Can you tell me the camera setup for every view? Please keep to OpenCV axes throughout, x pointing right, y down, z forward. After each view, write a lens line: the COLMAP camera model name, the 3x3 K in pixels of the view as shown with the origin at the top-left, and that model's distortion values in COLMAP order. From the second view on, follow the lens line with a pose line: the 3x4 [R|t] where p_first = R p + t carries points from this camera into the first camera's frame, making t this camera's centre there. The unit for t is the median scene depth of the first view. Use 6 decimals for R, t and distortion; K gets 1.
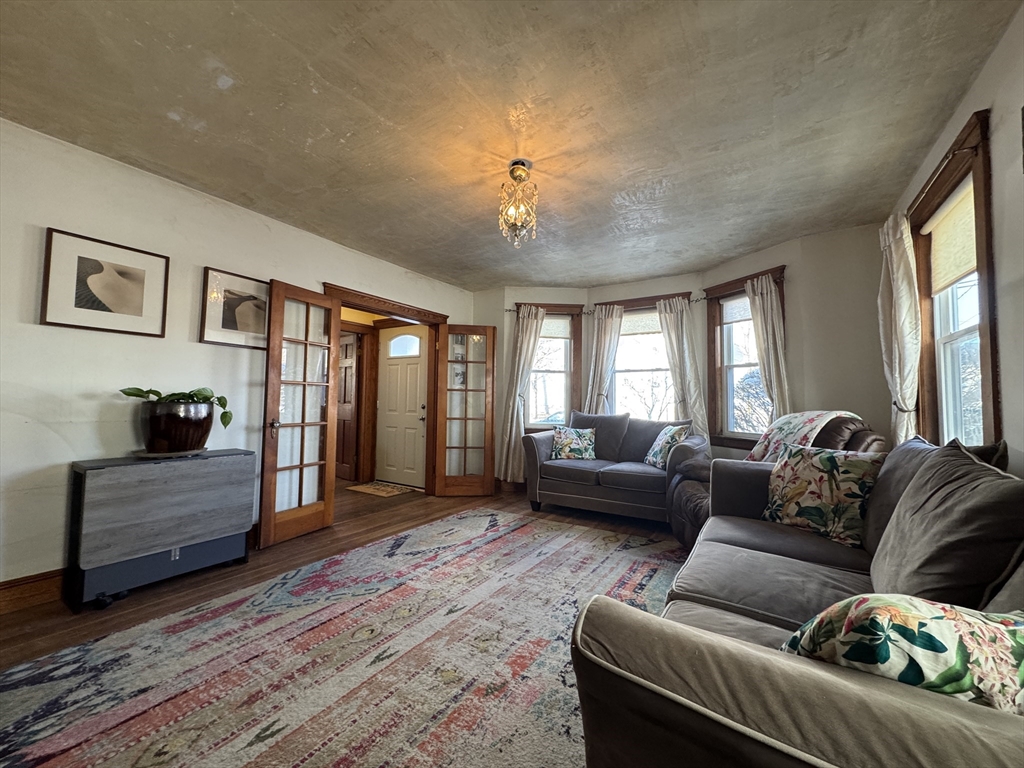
lens RADIAL K [[406.9, 0, 511.2], [0, 406.9, 381.5], [0, 0, 1]] dist [-0.000251, 0.000296]
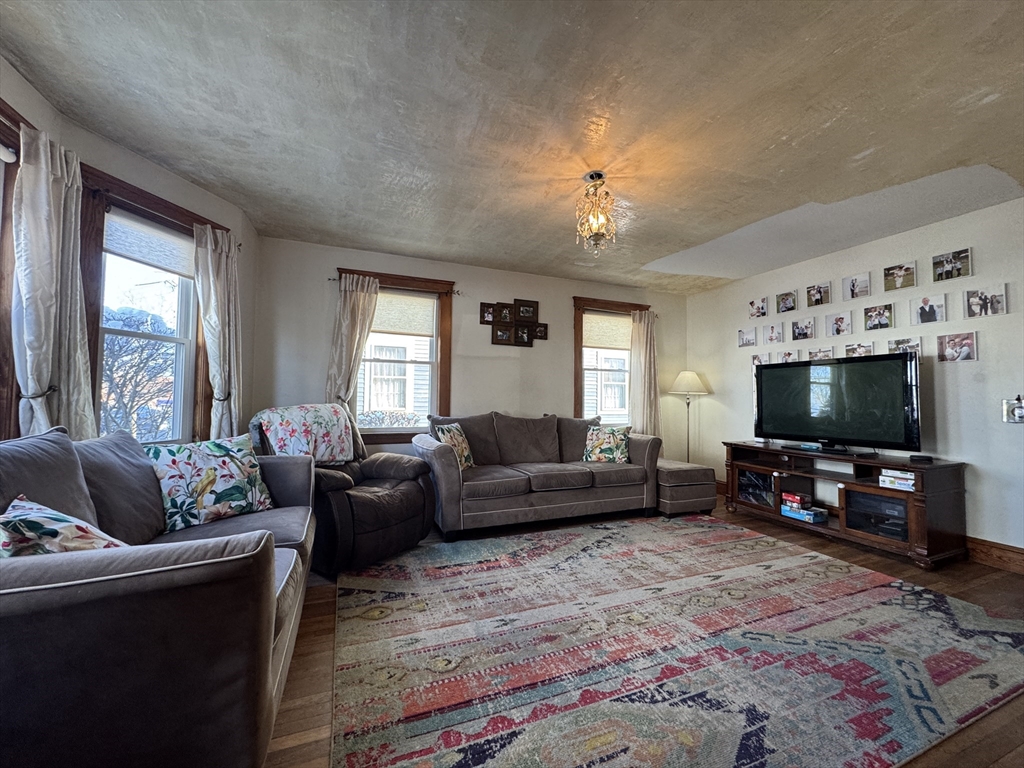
lens RADIAL K [[406.9, 0, 512.2], [0, 406.9, 382.6], [0, 0, 1]] dist [-0.000251, 0.000296]
pose [[-0.817397, 0.000366, 0.576075, -0.397391], [-0.050784, 0.996061, -0.072692, 0.077395], [-0.573832, -0.088673, -0.814158, 1.884602]]
